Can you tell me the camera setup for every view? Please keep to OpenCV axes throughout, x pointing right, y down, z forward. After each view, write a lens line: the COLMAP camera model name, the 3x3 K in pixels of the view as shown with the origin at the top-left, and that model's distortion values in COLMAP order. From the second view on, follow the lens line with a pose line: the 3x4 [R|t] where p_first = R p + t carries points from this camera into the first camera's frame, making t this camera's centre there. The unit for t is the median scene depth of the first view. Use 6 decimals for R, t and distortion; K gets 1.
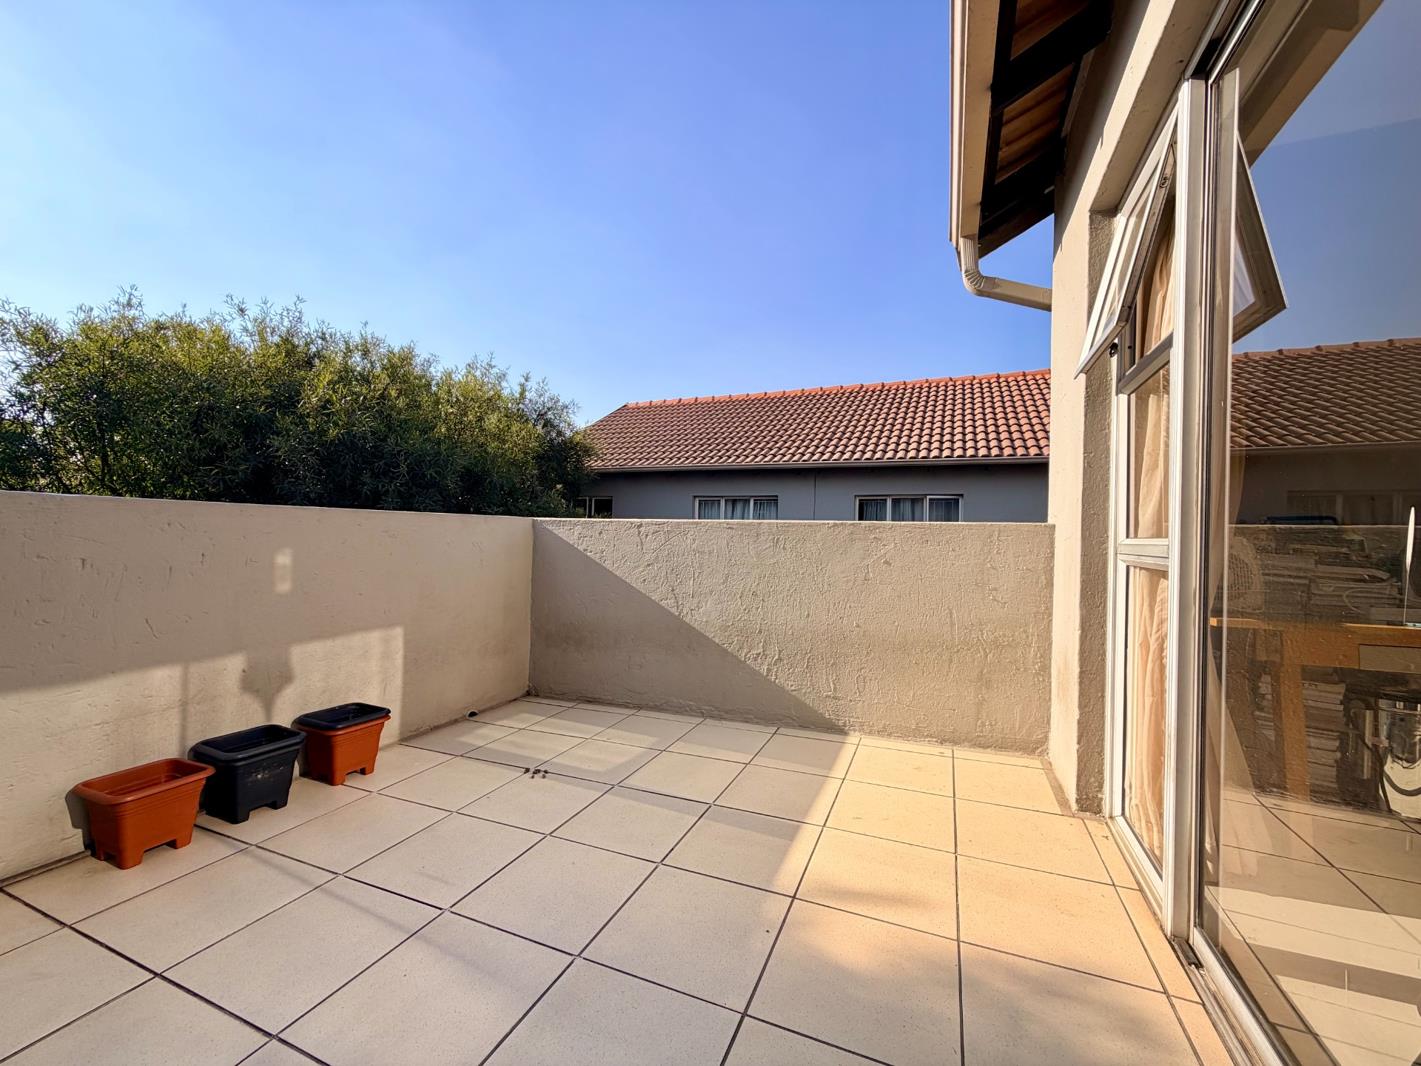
lens RADIAL K [[563.6, 0, 709.0], [0, 563.6, 534.8], [0, 0, 1]] dist [0.000699, 0.000284]
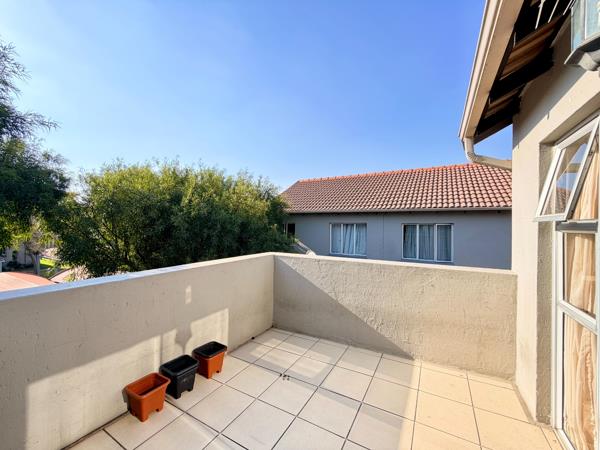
lens RADIAL K [[238.0, 0, 299.4], [0, 238.0, 225.8], [0, 0, 1]] dist [0.000699, 0.000284]
pose [[0.991917, -0.012034, -0.126317, -0.088016], [0.012103, 0.999927, -0.000223, -0.192727], [0.126311, -0.001308, 0.991990, -0.012342]]
